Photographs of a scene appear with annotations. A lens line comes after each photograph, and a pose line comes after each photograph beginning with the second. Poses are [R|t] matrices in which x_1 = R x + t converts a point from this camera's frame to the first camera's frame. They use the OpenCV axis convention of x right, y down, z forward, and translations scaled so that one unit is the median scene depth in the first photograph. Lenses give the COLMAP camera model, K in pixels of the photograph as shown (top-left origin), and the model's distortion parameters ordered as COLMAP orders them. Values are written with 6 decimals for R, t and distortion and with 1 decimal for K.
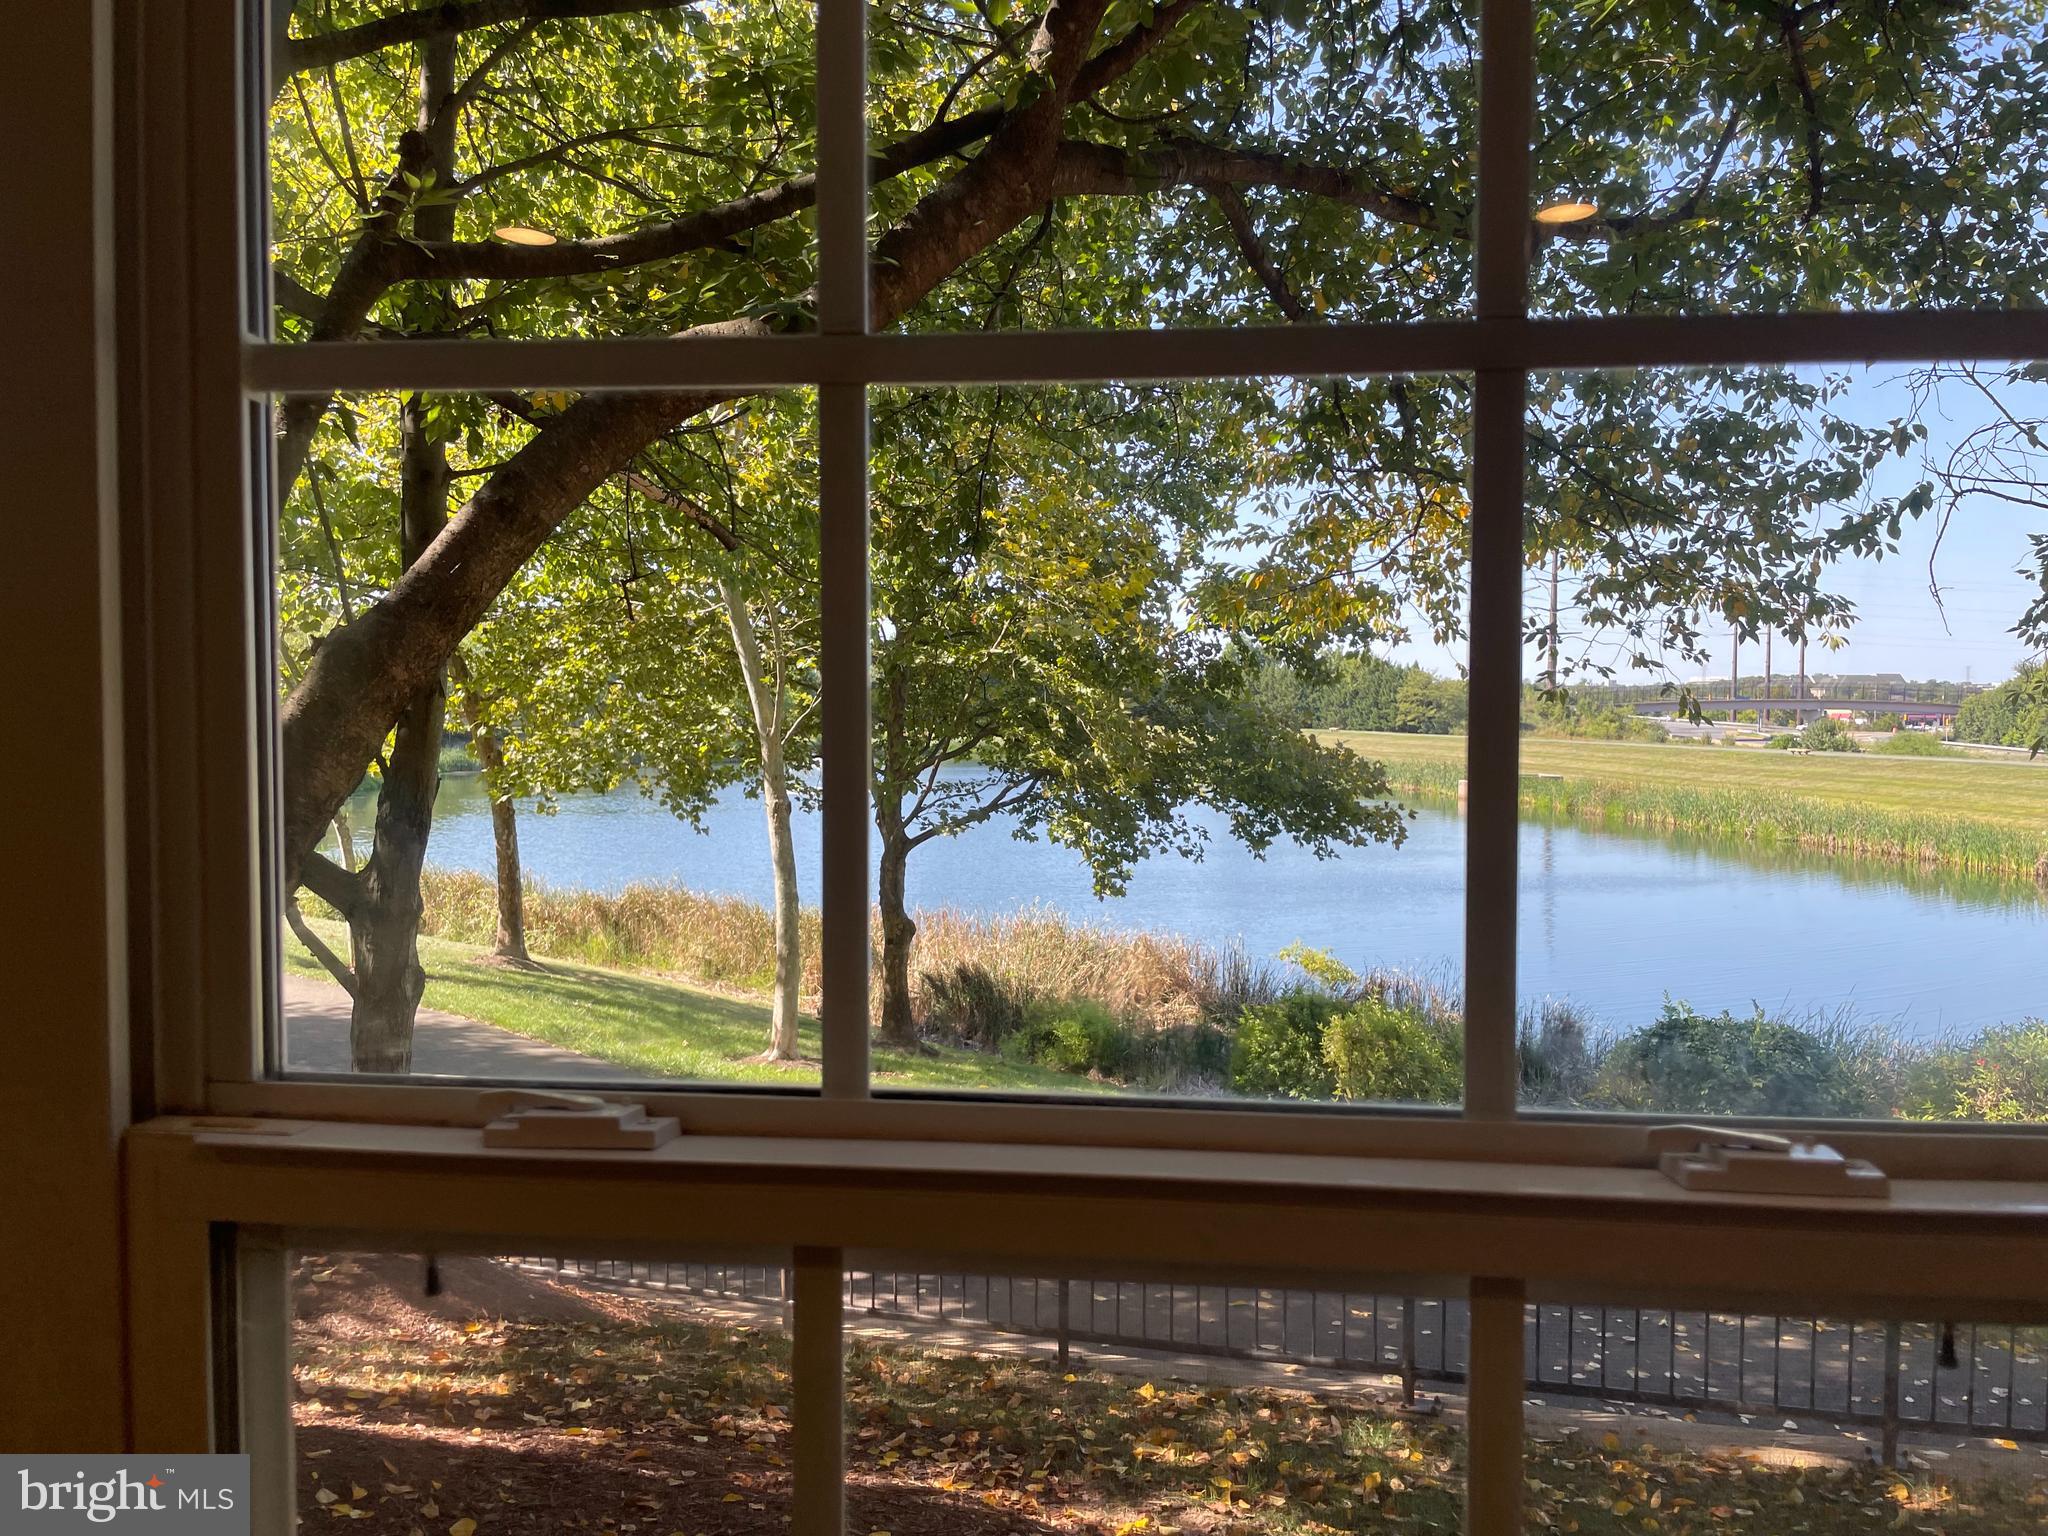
lens RADIAL K [[1551.6, 0, 1041.4], [0, 1551.6, 779.3], [0, 0, 1]] dist [0.088675, -0.120366]
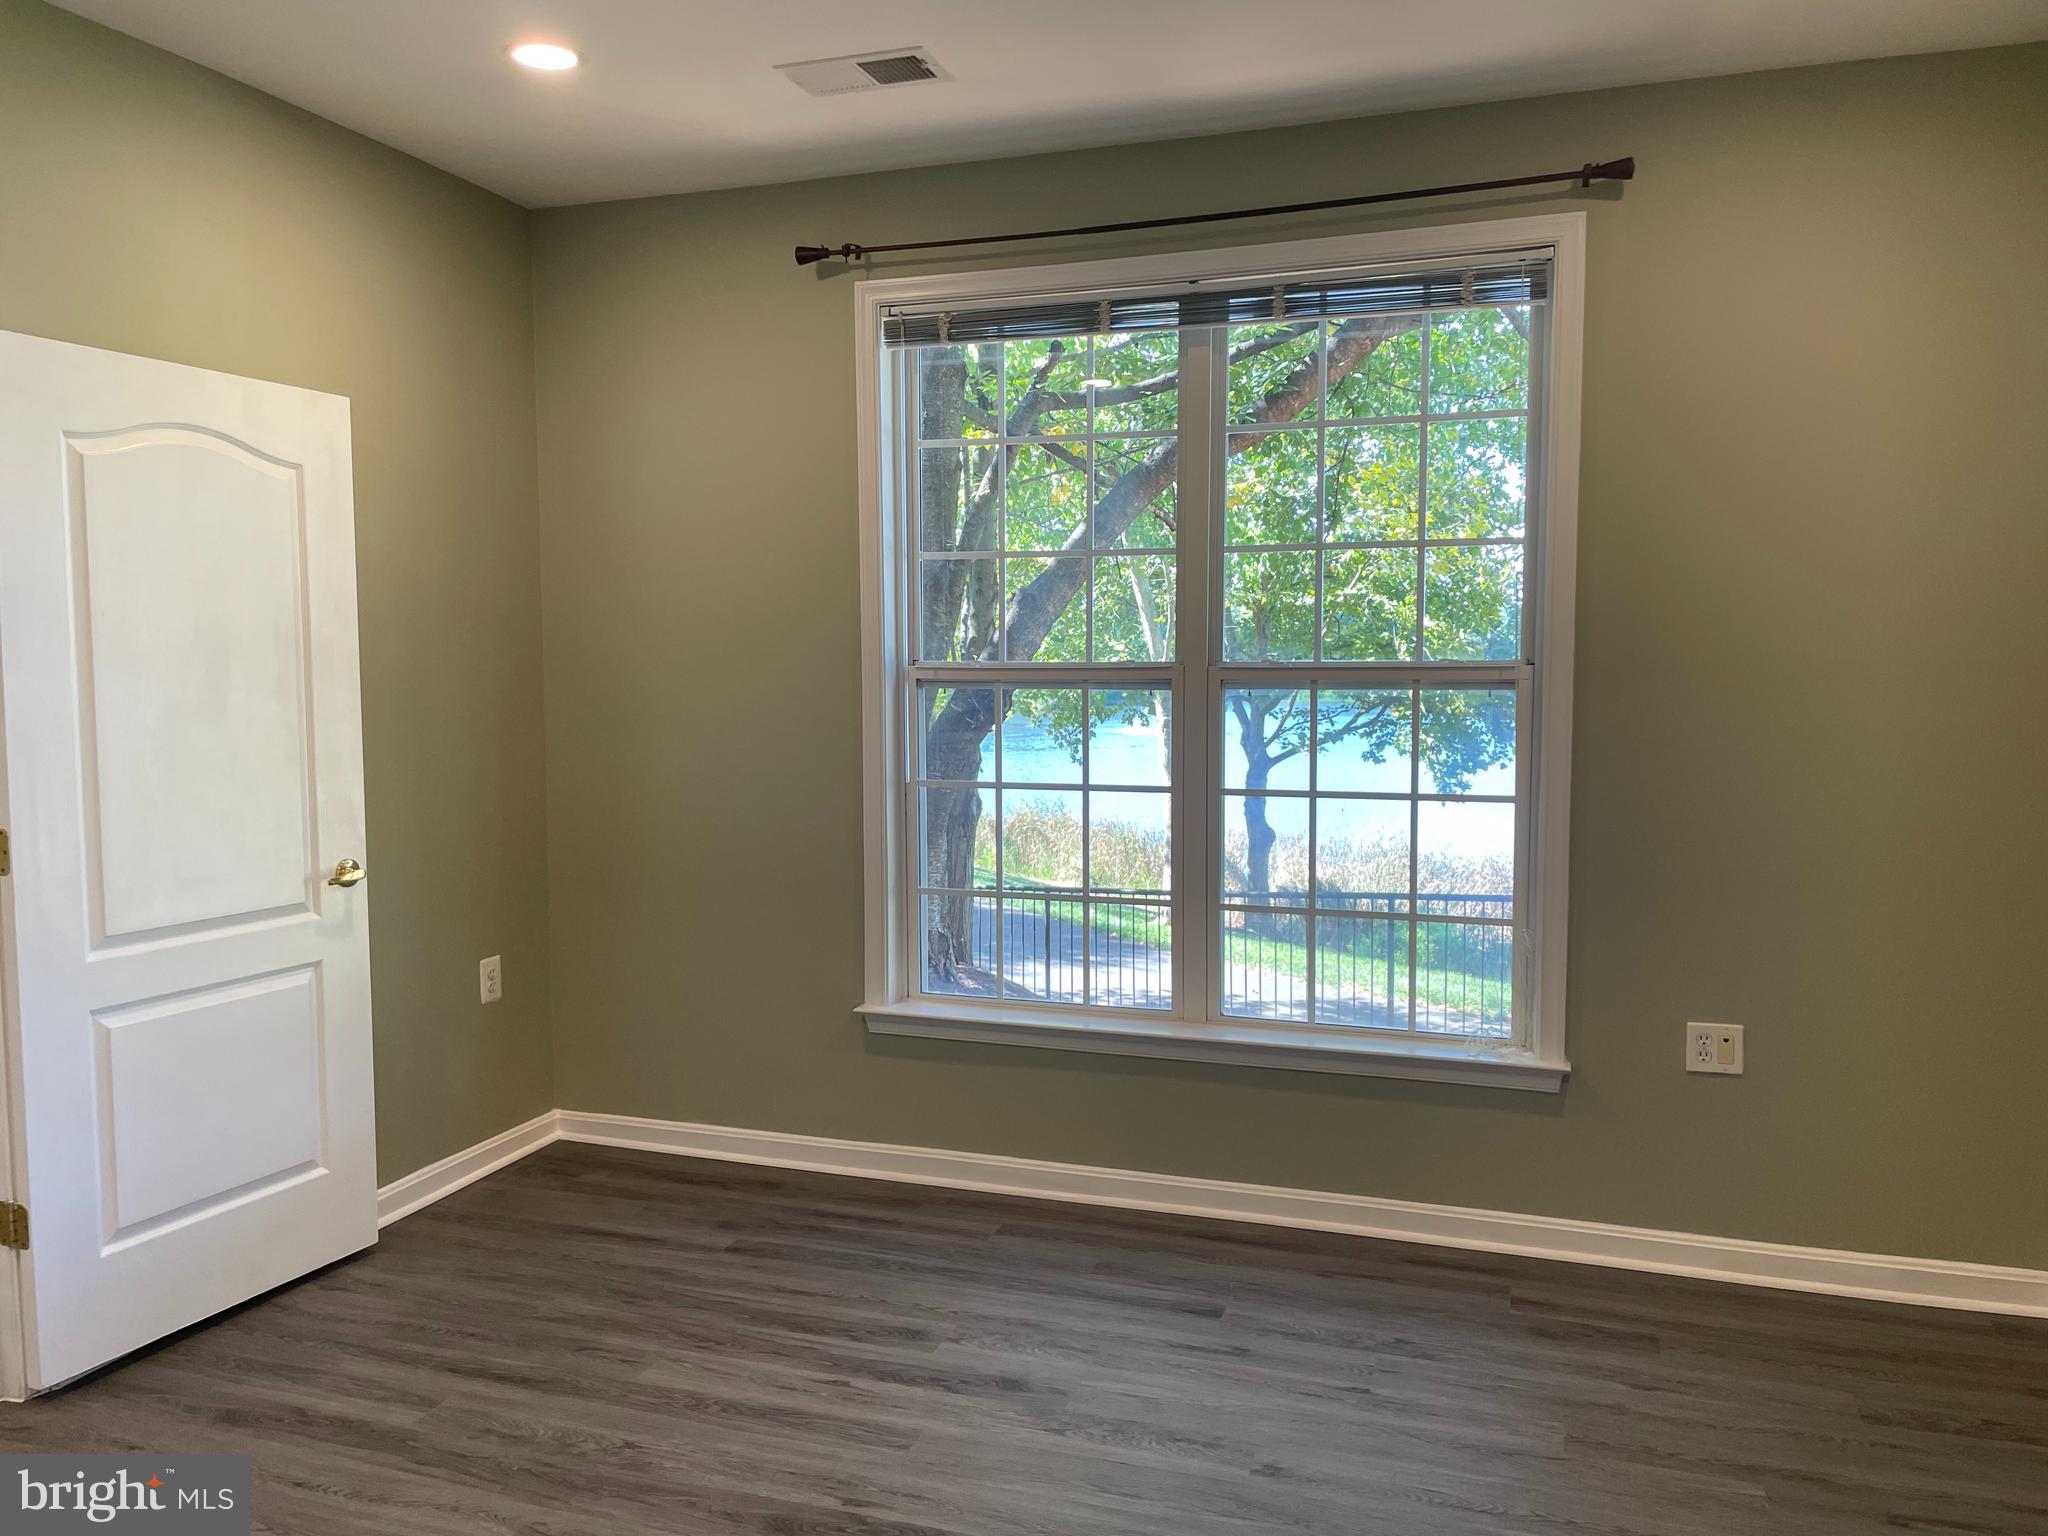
lens RADIAL K [[1551.6, 0, 1021.6], [0, 1551.6, 771.9], [0, 0, 1]] dist [0.088675, -0.120366]
pose [[0.972592, 0.007029, -0.232413, 0.006750], [0.000176, 0.999520, 0.030966, 0.031677], [0.232519, -0.030159, 0.972124, -0.383002]]
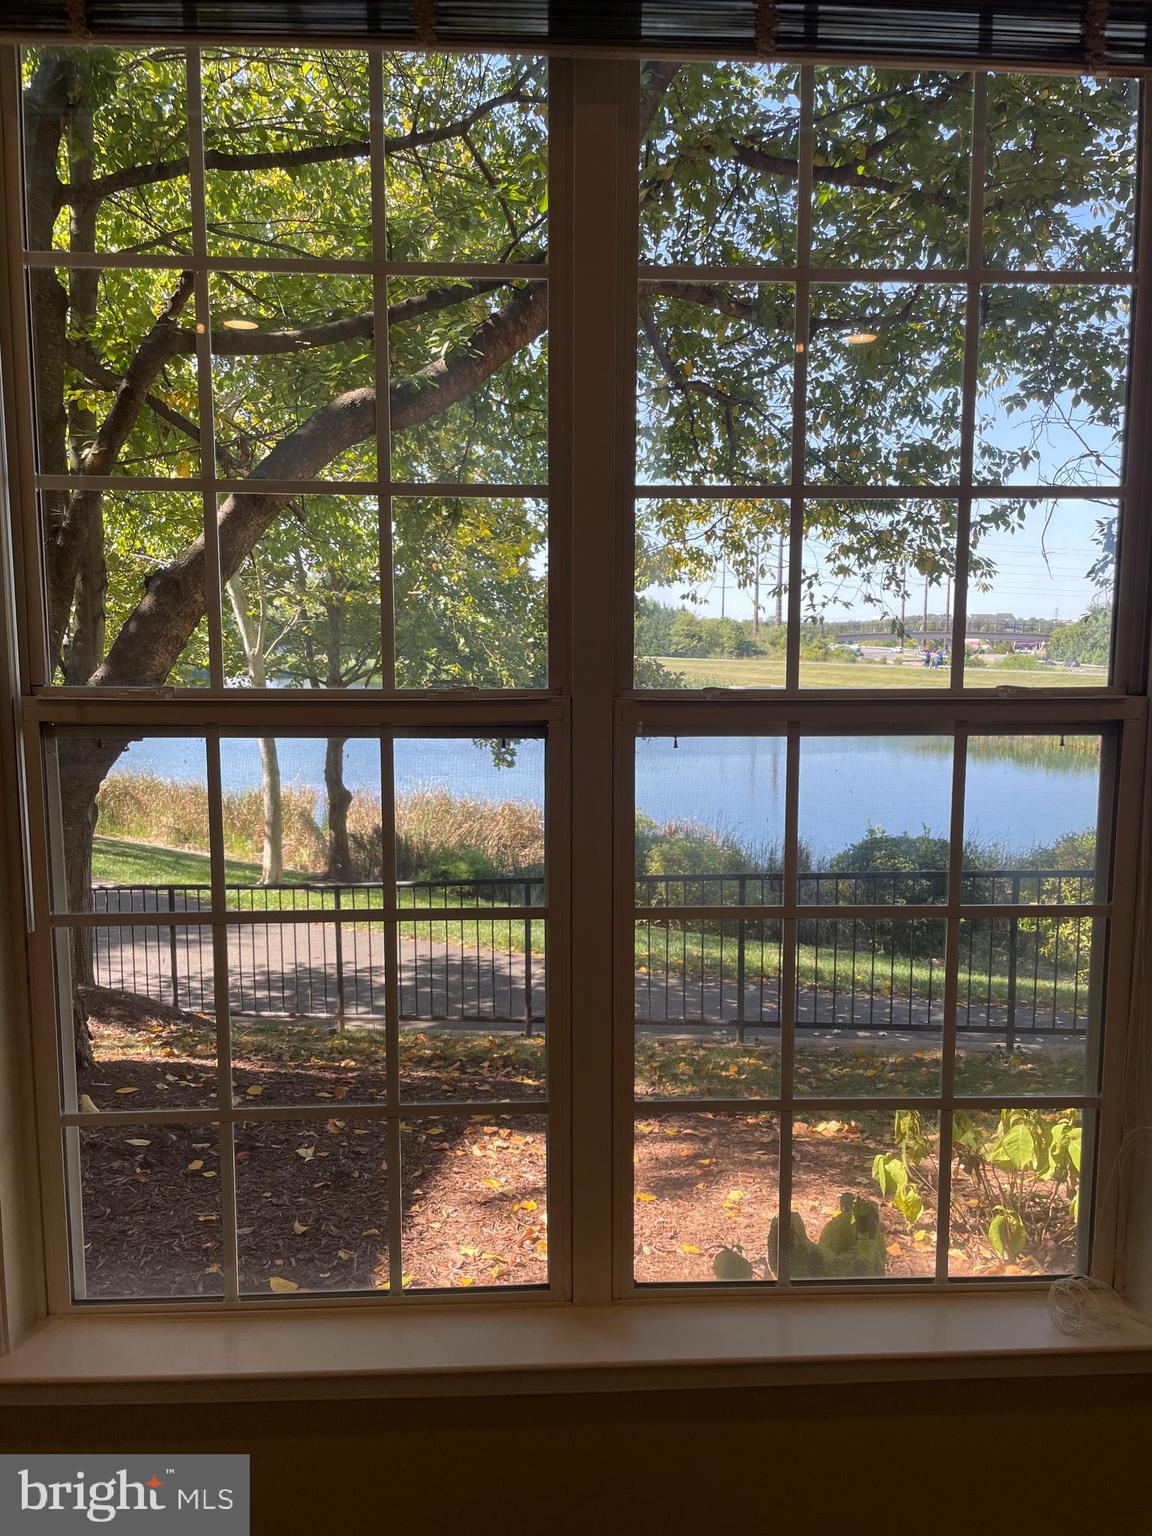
lens RADIAL K [[1163.7, 0, 576.2], [0, 1163.7, 789.8], [0, 0, 1]] dist [0.088675, -0.120366]
pose [[0.989192, -0.022852, 0.144833, -0.077426], [0.011041, 0.996585, 0.081834, 0.015352], [-0.146208, -0.079351, 0.986066, -0.126650]]
